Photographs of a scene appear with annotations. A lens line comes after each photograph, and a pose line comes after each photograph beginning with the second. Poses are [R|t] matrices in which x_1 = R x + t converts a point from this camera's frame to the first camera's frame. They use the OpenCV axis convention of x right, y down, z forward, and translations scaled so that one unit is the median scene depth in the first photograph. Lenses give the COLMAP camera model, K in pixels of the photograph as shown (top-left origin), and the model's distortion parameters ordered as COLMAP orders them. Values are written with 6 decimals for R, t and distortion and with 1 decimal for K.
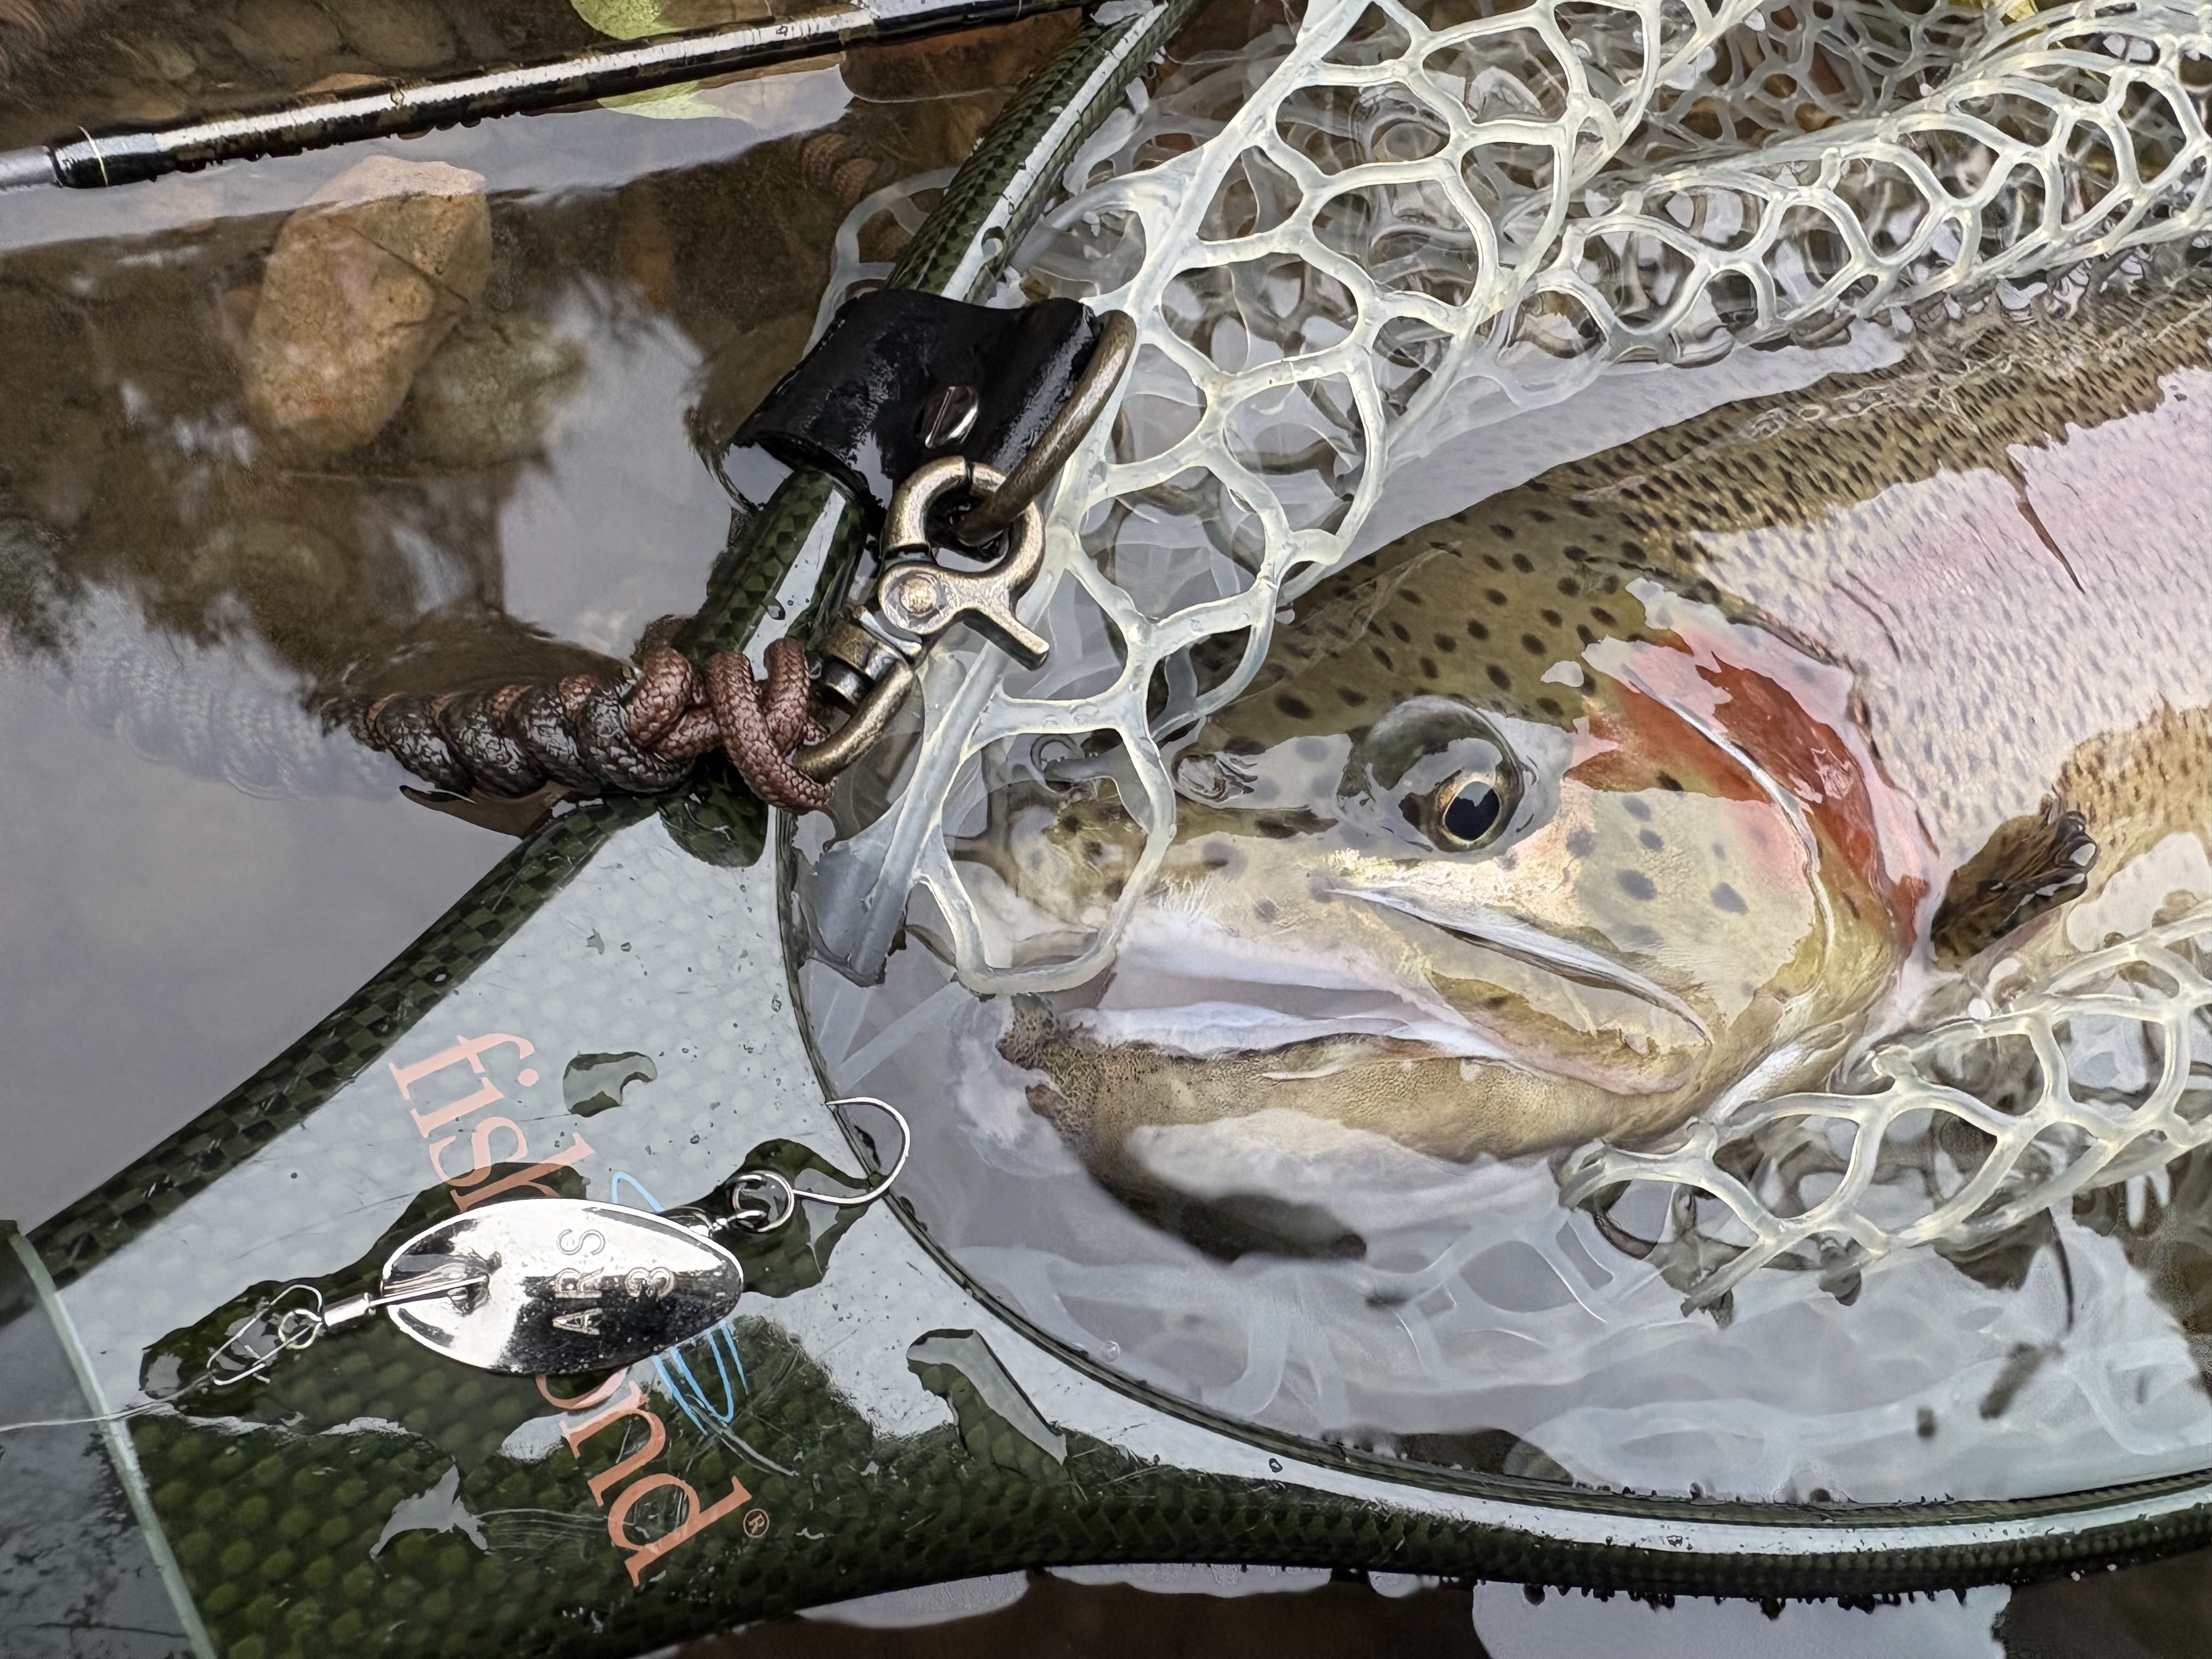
lens RADIAL K [[1936.7, 0, 1106.0], [0, 1936.7, 829.5], [0, 0, 1]] dist [0.013132, 0.005199]
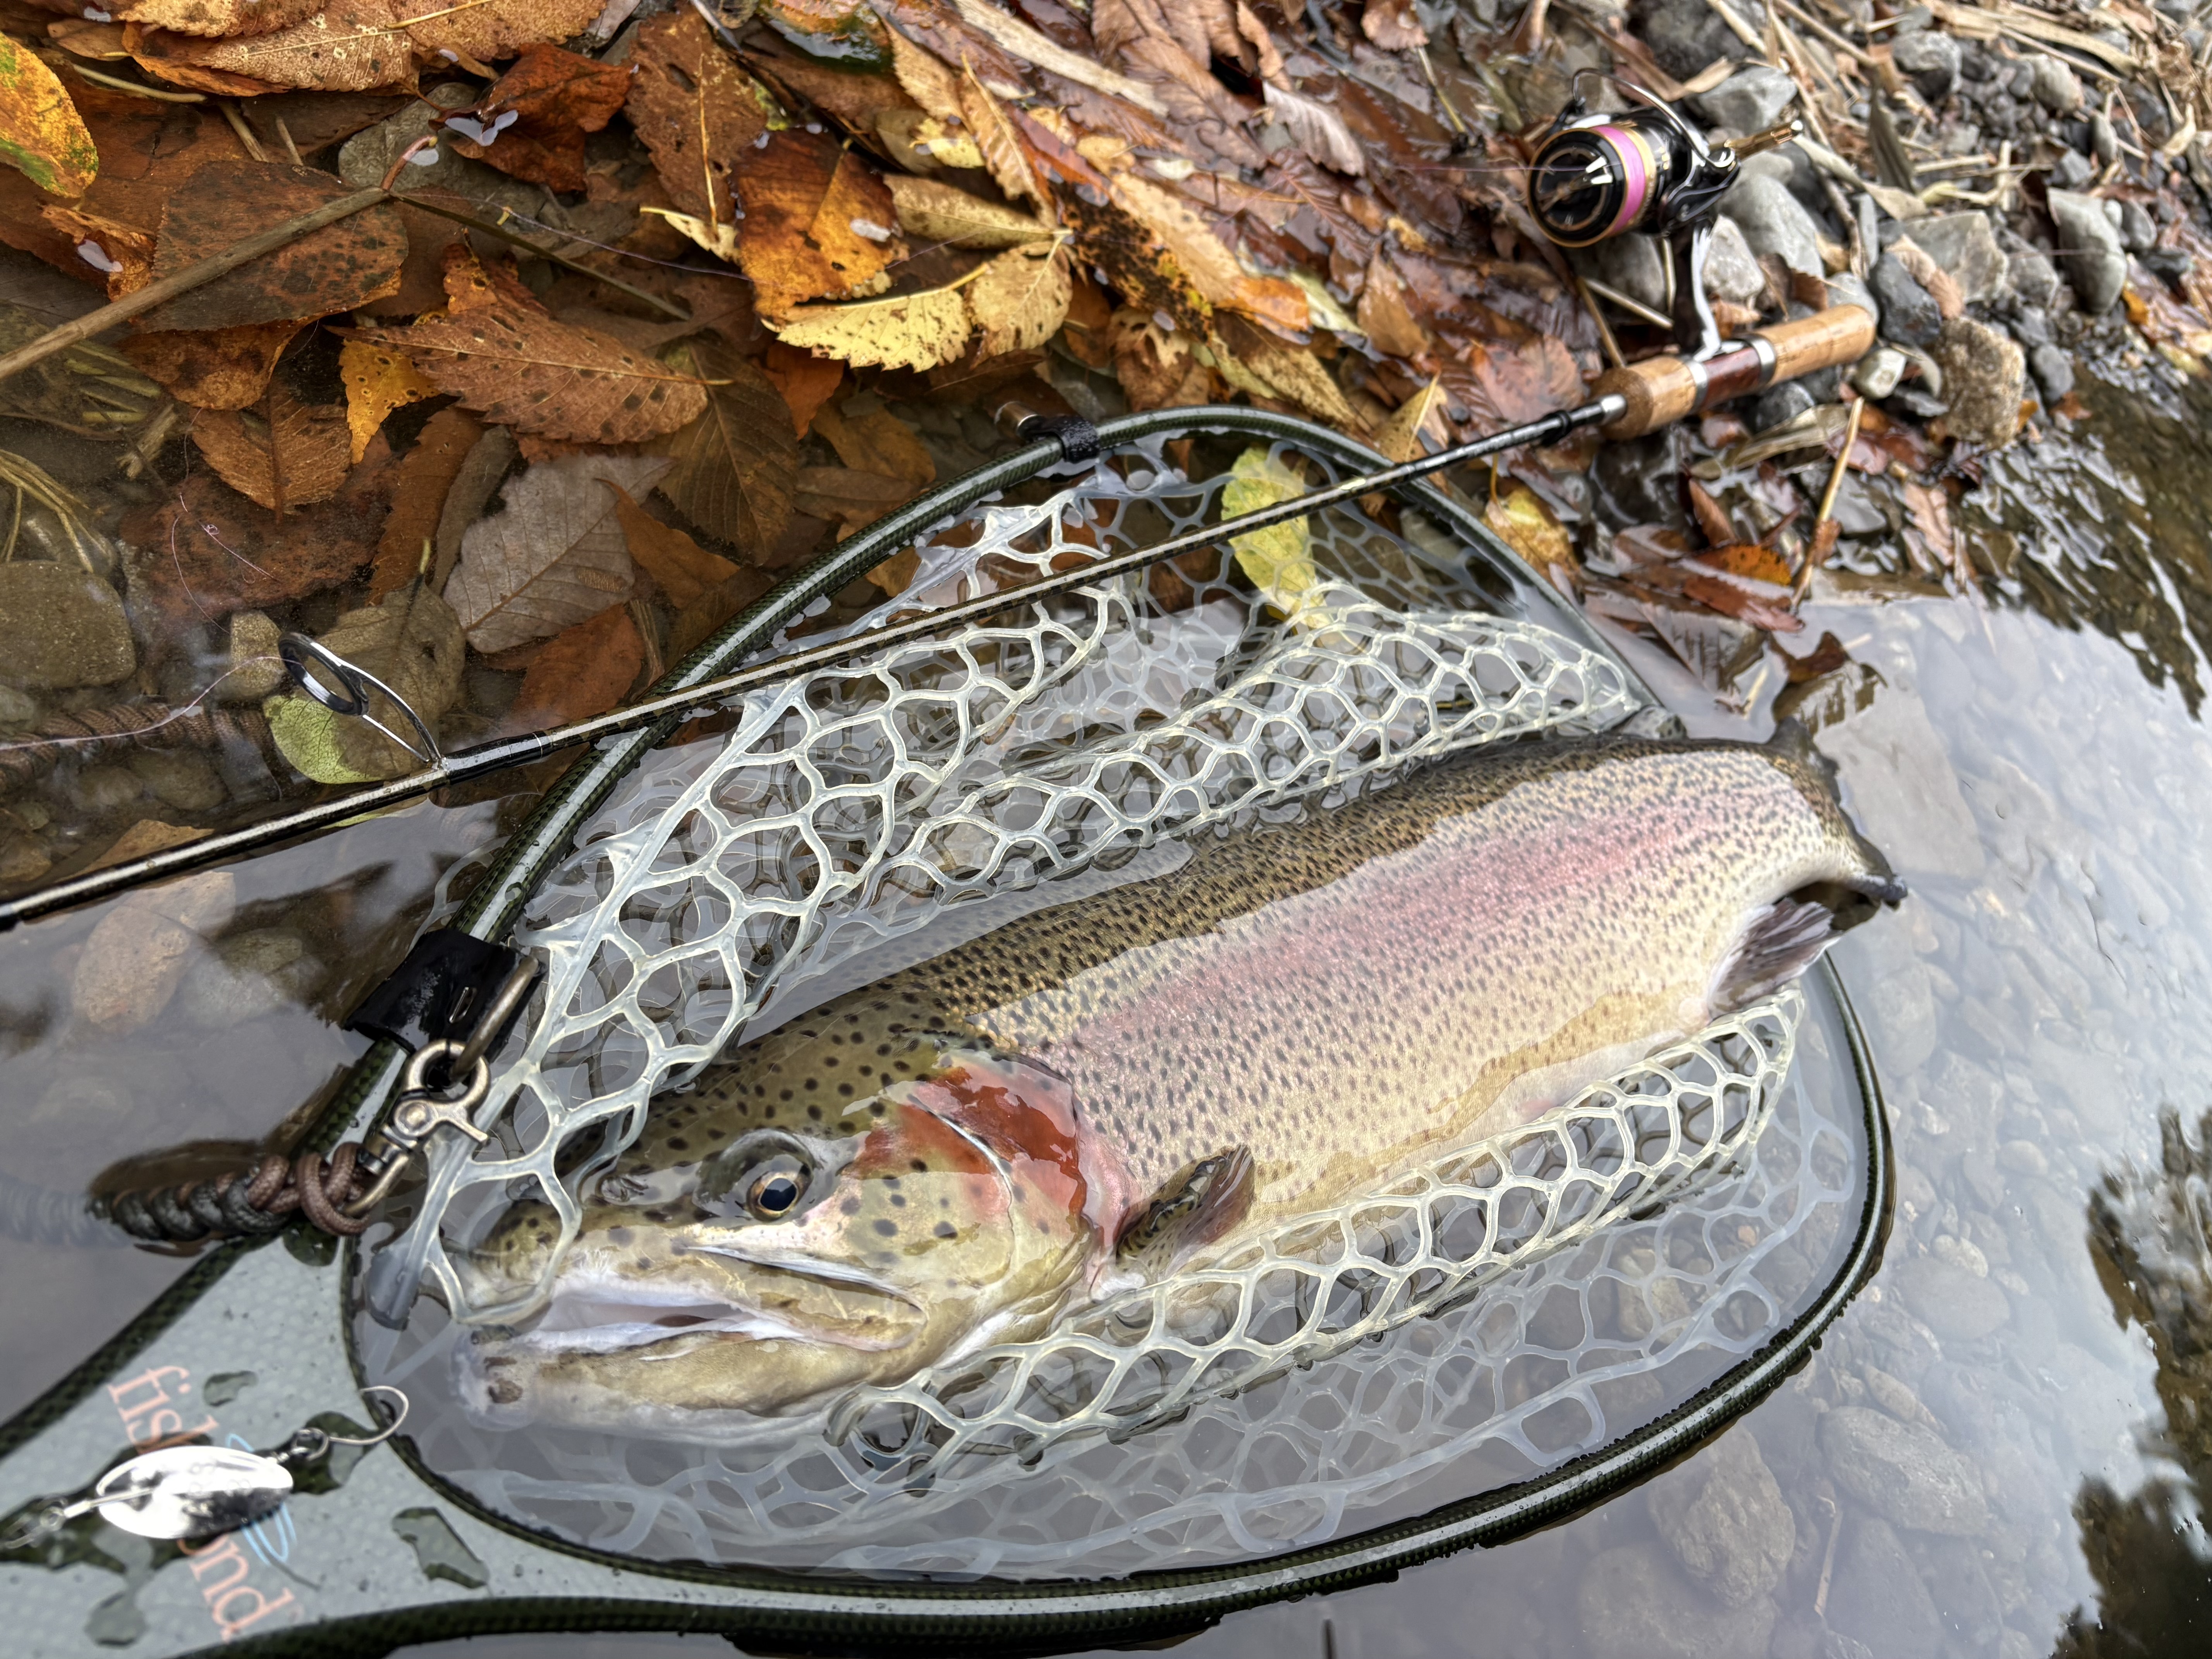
lens RADIAL K [[1709.8, 0, 1106.0], [0, 1709.8, 829.5], [0, 0, 1]] dist [0.113764, -0.177567]
pose [[0.994164, -0.059811, 0.089778, 0.362079], [0.075735, 0.979623, -0.186018, -0.020685], [-0.076822, 0.191732, 0.978436, -0.648875]]
